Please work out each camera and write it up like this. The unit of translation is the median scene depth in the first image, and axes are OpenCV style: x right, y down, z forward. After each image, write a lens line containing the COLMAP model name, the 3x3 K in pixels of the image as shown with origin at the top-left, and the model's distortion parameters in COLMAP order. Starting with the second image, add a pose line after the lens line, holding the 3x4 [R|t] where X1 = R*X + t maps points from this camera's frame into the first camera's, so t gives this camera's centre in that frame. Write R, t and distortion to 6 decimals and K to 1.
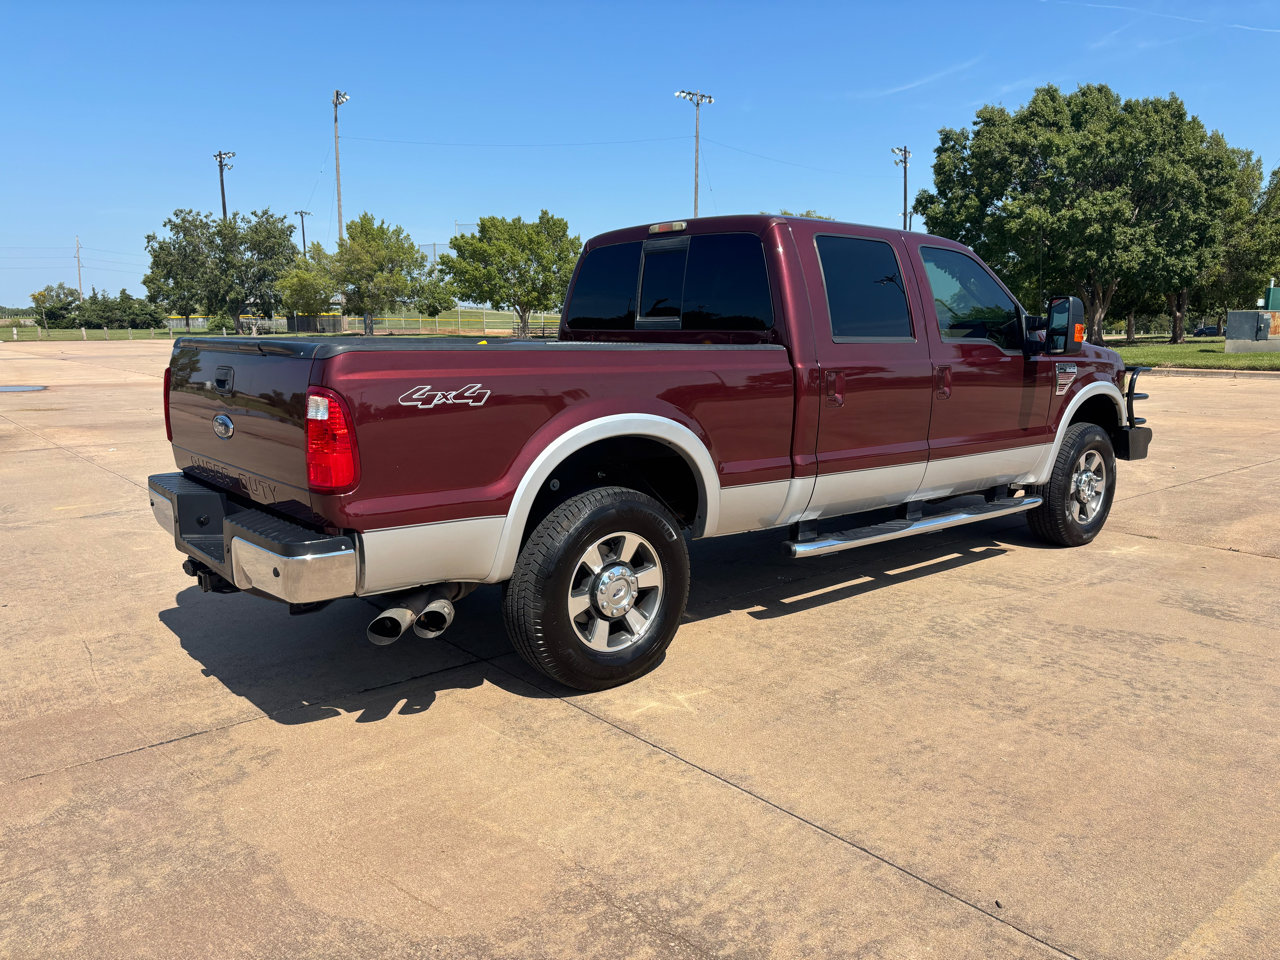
lens RADIAL K [[969.4, 0, 640.0], [0, 969.4, 480.0], [0, 0, 1]] dist [0.016982, 0.008535]
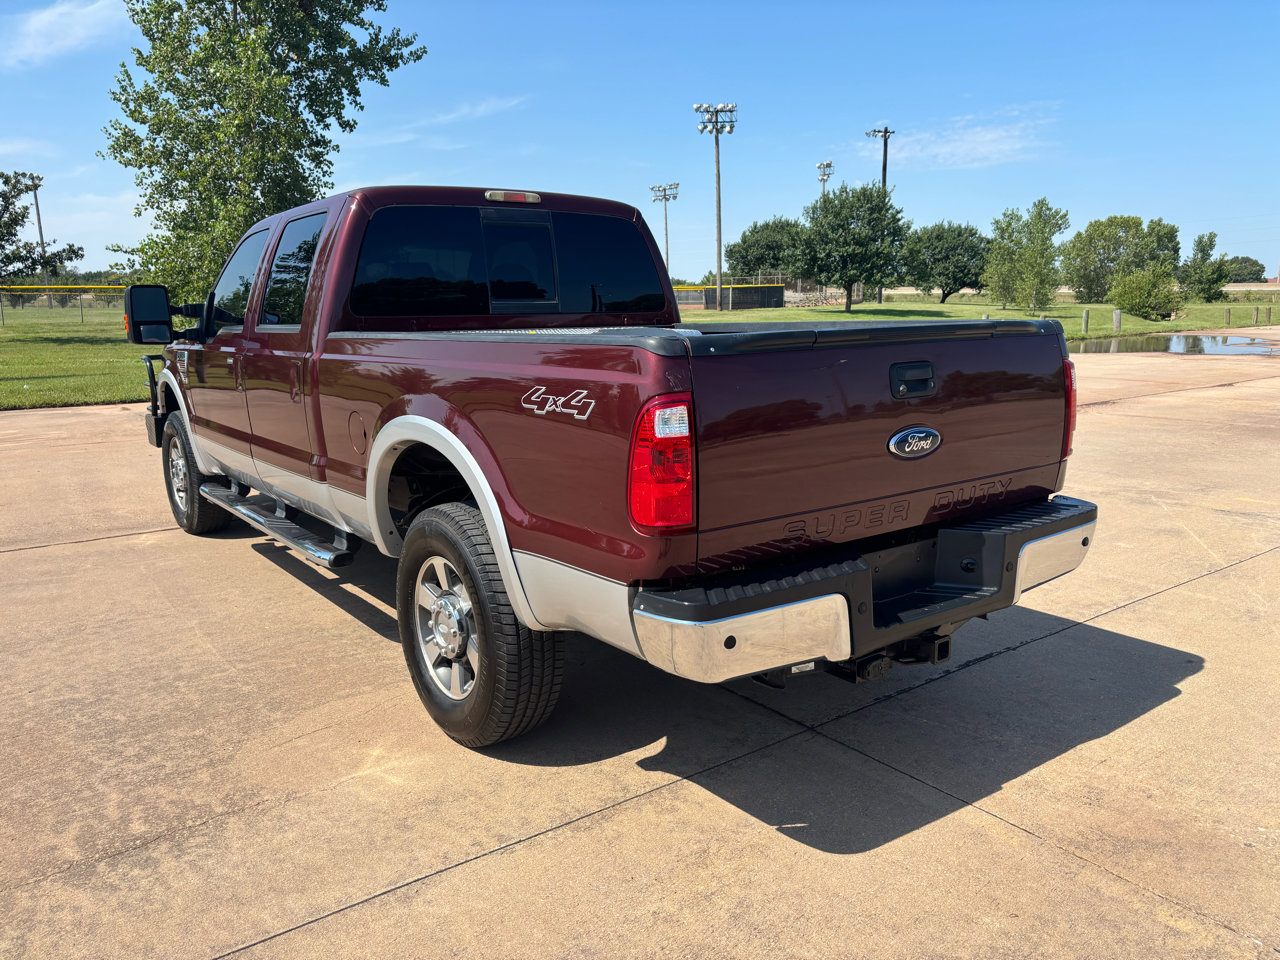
lens RADIAL K [[966.2, 0, 646.1], [0, 966.2, 476.6], [0, 0, 1]] dist [0.025939, -0.004697]
pose [[-0.047355, 0.182711, -0.982026, 0.072898], [-0.151532, 0.970436, 0.187862, -0.018079], [0.987317, 0.157705, -0.018268, 0.104461]]
